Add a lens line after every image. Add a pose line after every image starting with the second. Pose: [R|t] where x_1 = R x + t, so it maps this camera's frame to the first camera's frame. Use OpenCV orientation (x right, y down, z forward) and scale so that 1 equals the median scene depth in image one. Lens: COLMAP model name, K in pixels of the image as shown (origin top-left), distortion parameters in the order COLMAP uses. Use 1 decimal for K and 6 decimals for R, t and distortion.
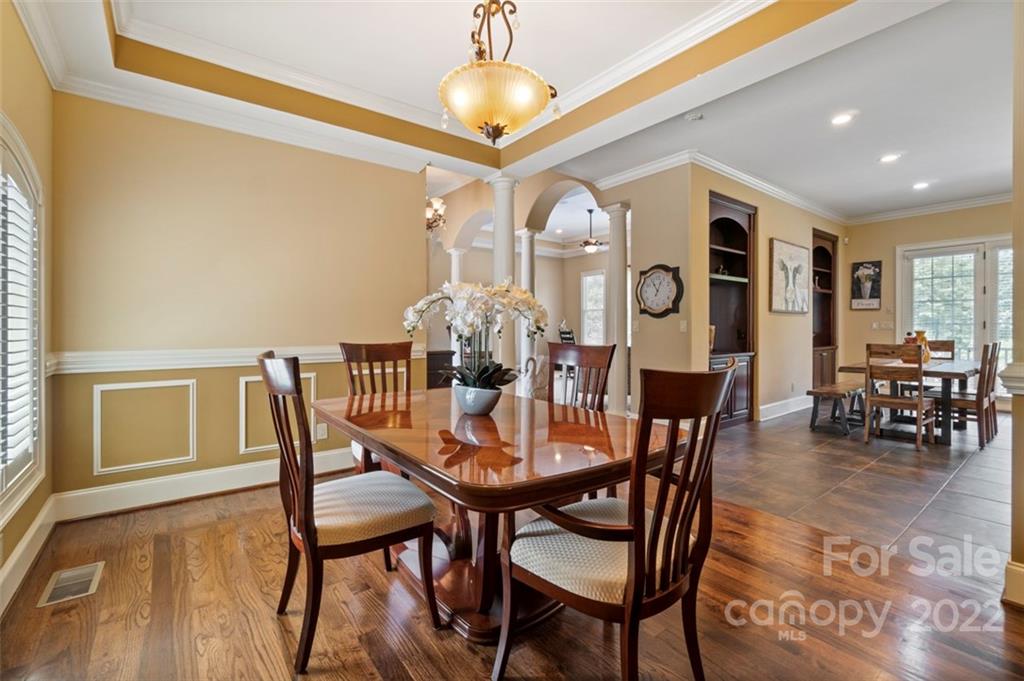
lens RADIAL K [[447.9, 0, 500.5], [0, 447.9, 338.6], [0, 0, 1]] dist [-0.001262, -0.000023]
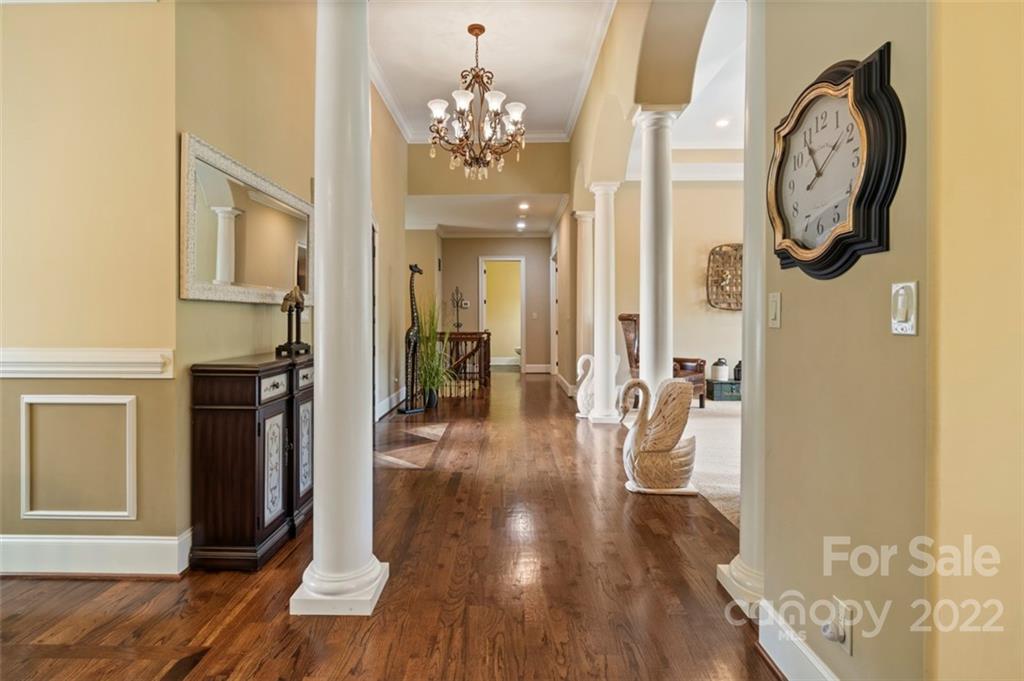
lens RADIAL K [[540.1, 0, 508.3], [0, 540.1, 323.0], [0, 0, 1]] dist [0.001079, 0.000308]
pose [[0.795491, 0.003209, -0.605957, 0.286969], [-0.013125, 0.999843, -0.011935, -0.009506], [0.605823, 0.017447, 0.795408, 0.460400]]
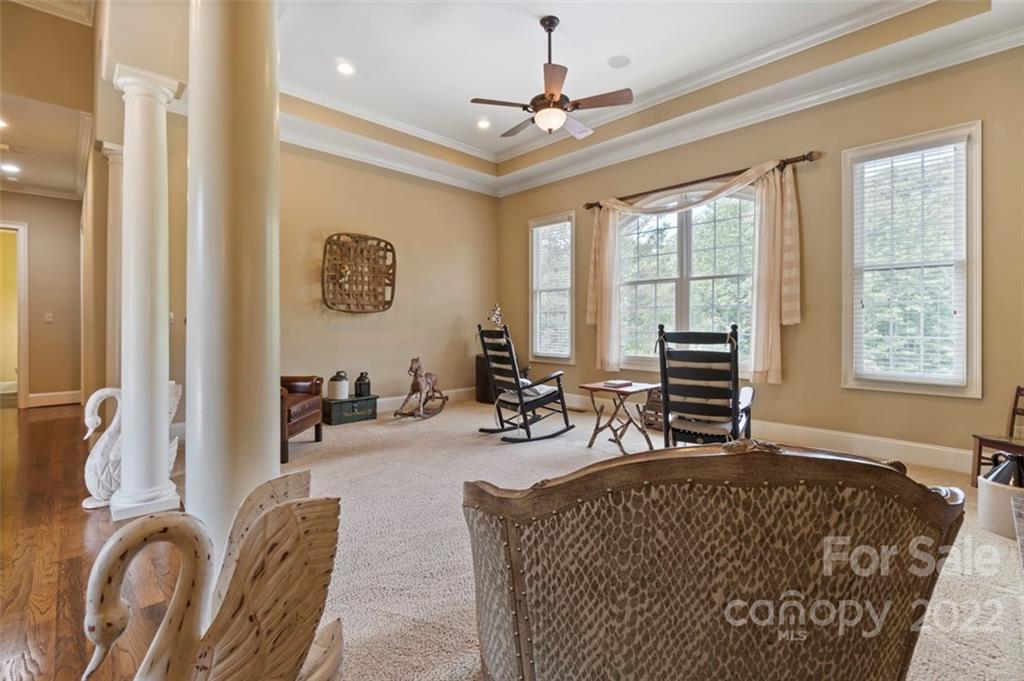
lens RADIAL K [[454.9, 0, 503.3], [0, 454.9, 323.8], [0, 0, 1]] dist [-0.001628, -0.000230]
pose [[0.994091, 0.001482, 0.108539, 0.155528], [0.000955, 0.999749, -0.022396, -0.017937], [-0.108545, 0.022368, 0.993840, 0.809509]]
